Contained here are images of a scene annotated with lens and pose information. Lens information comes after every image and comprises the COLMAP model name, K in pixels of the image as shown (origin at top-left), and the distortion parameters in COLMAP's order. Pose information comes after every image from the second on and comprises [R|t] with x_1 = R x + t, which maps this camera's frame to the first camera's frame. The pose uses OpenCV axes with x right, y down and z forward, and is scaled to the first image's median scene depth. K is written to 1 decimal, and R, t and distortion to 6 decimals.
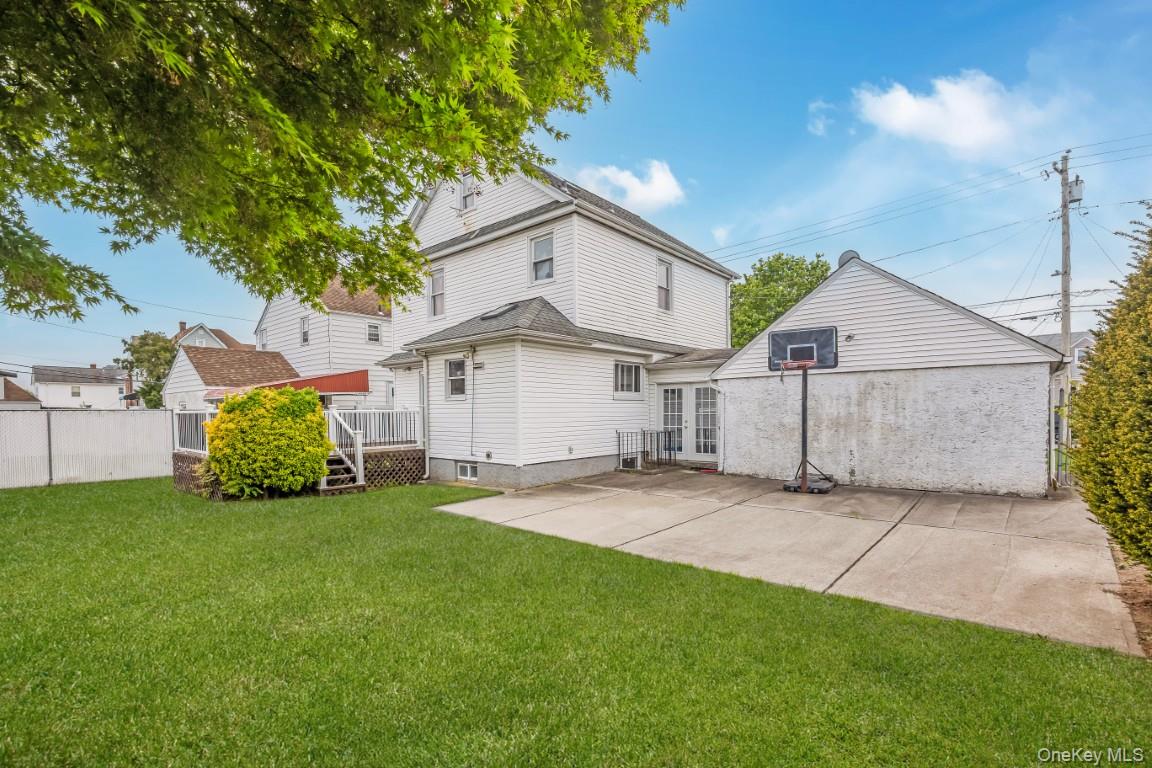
lens RADIAL K [[527.5, 0, 544.6], [0, 527.5, 421.5], [0, 0, 1]] dist [-0.004624, -0.000897]
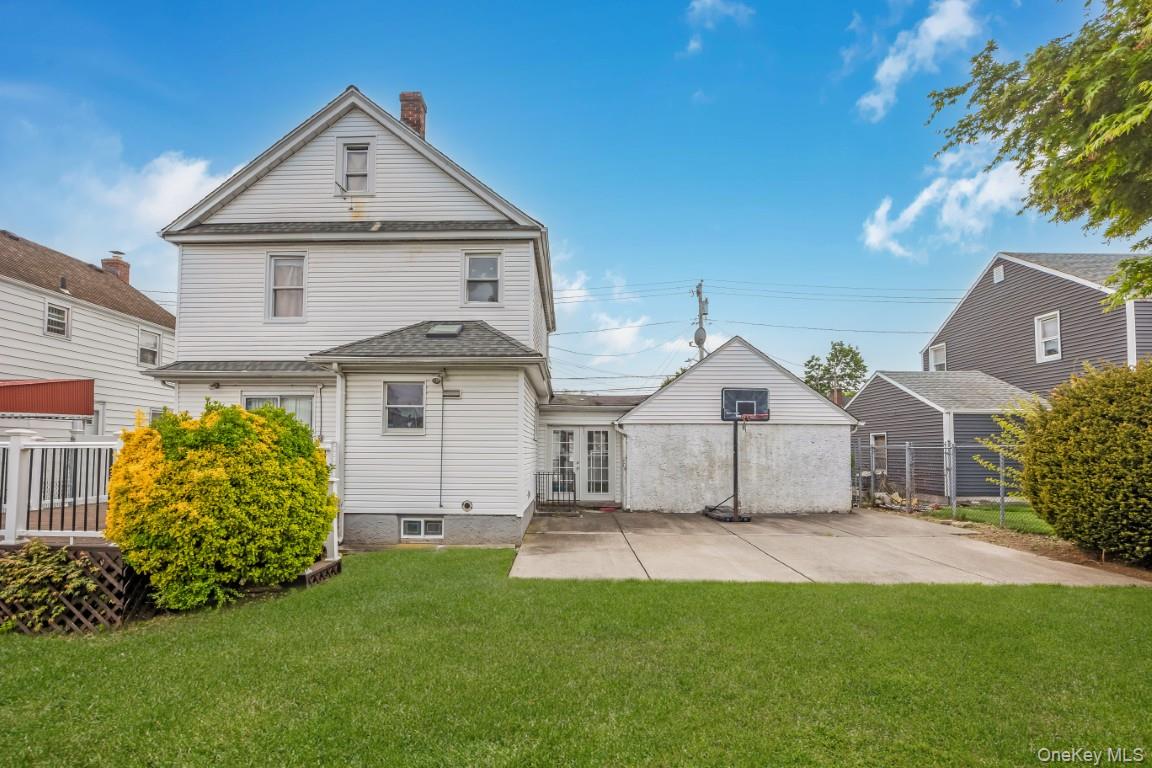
lens RADIAL K [[524.1, 0, 550.5], [0, 524.1, 431.4], [0, 0, 1]] dist [-0.002298, -0.000402]
pose [[0.763021, 0.037100, 0.645308, -0.493512], [-0.000852, 0.998408, -0.056393, -0.003679], [-0.646374, 0.042480, 0.761838, 0.279932]]
